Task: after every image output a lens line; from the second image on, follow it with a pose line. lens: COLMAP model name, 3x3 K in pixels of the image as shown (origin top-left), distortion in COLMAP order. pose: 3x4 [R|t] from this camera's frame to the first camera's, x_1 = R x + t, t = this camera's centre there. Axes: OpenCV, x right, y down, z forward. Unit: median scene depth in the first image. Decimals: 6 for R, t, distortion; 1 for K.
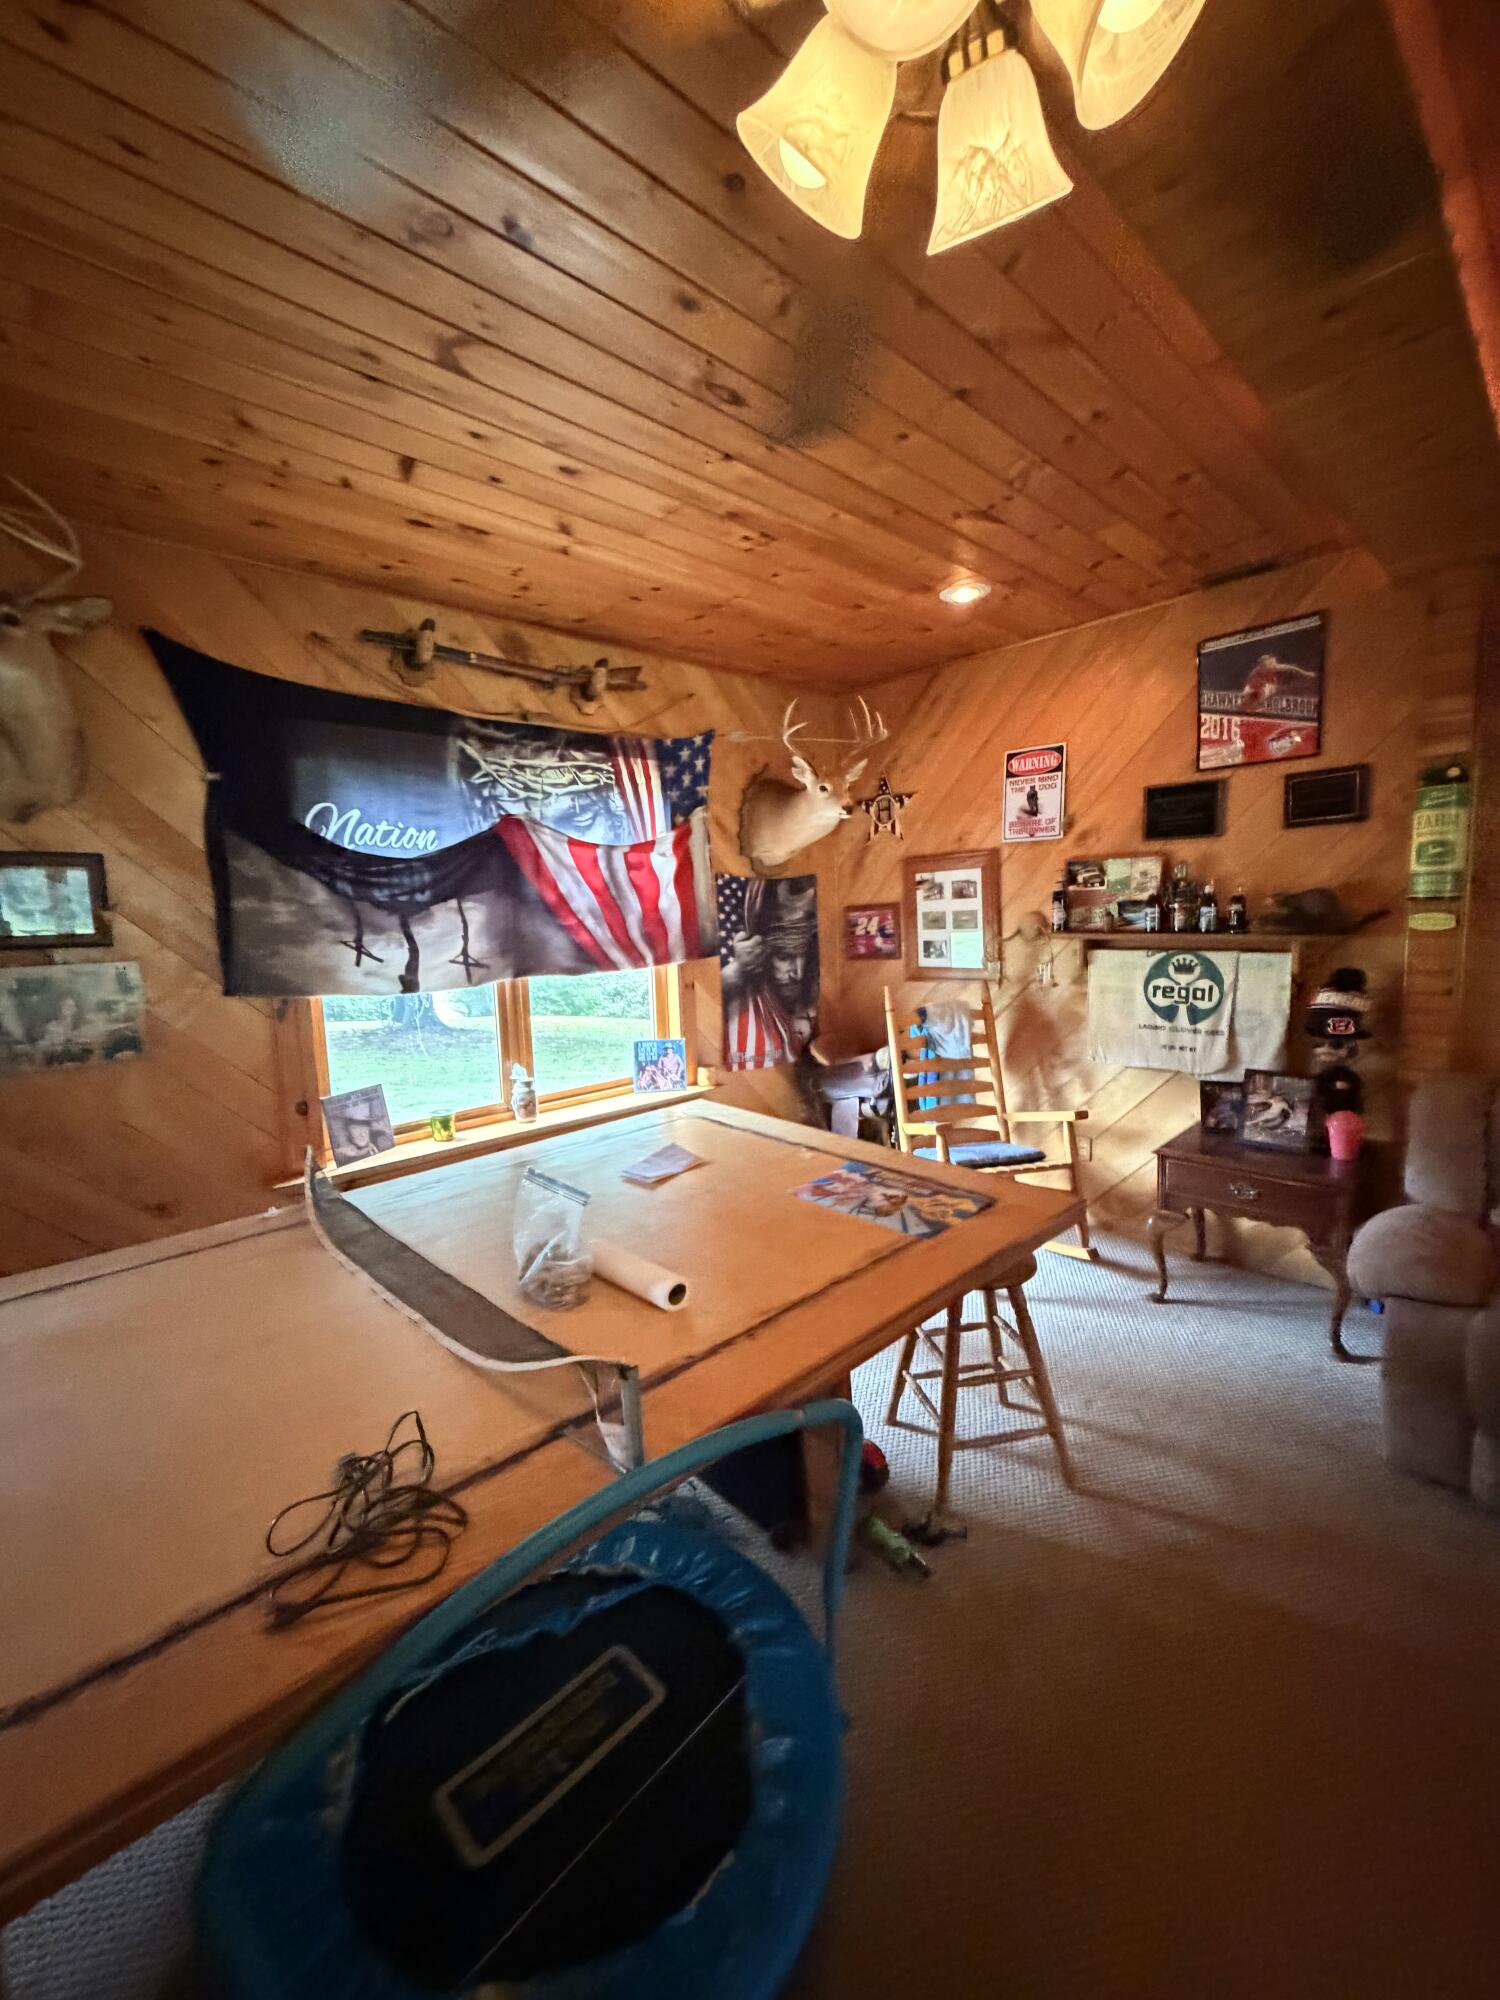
lens RADIAL K [[801.7, 0, 748.4], [0, 801.7, 991.8], [0, 0, 1]] dist [0.001696, 0.000222]
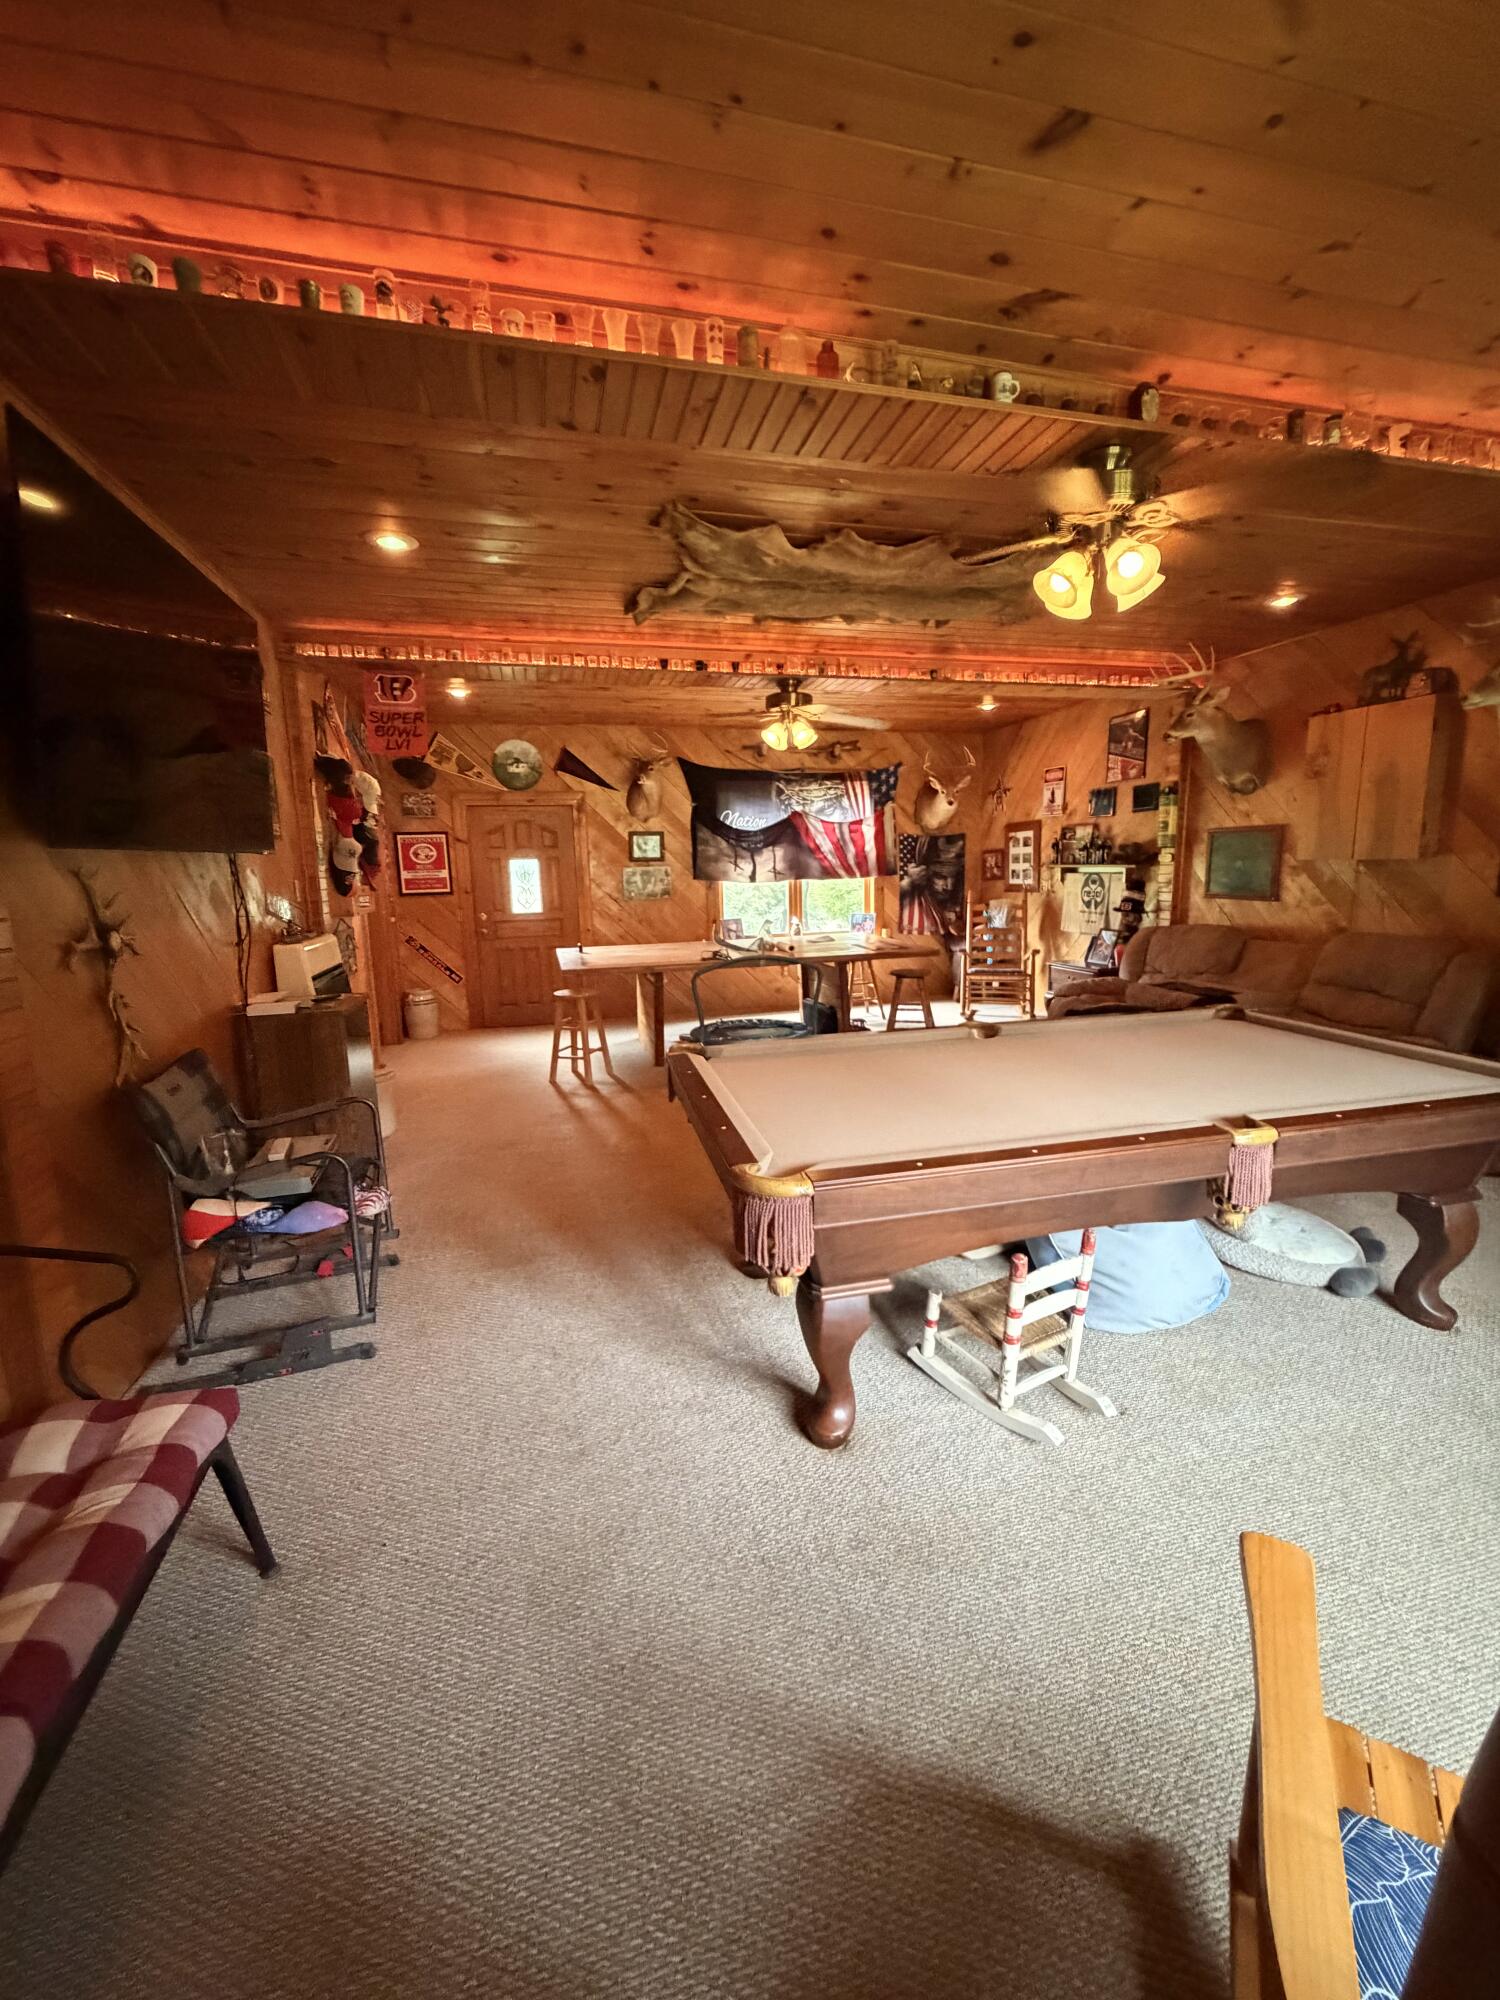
lens RADIAL K [[801.7, 0, 748.3], [0, 801.7, 996.1], [0, 0, 1]] dist [0.001696, 0.000222]
pose [[0.882907, 0.088825, -0.461070, 0.657833], [-0.056934, 0.994951, 0.082654, 0.126690], [0.466083, -0.046726, 0.883506, -1.091452]]
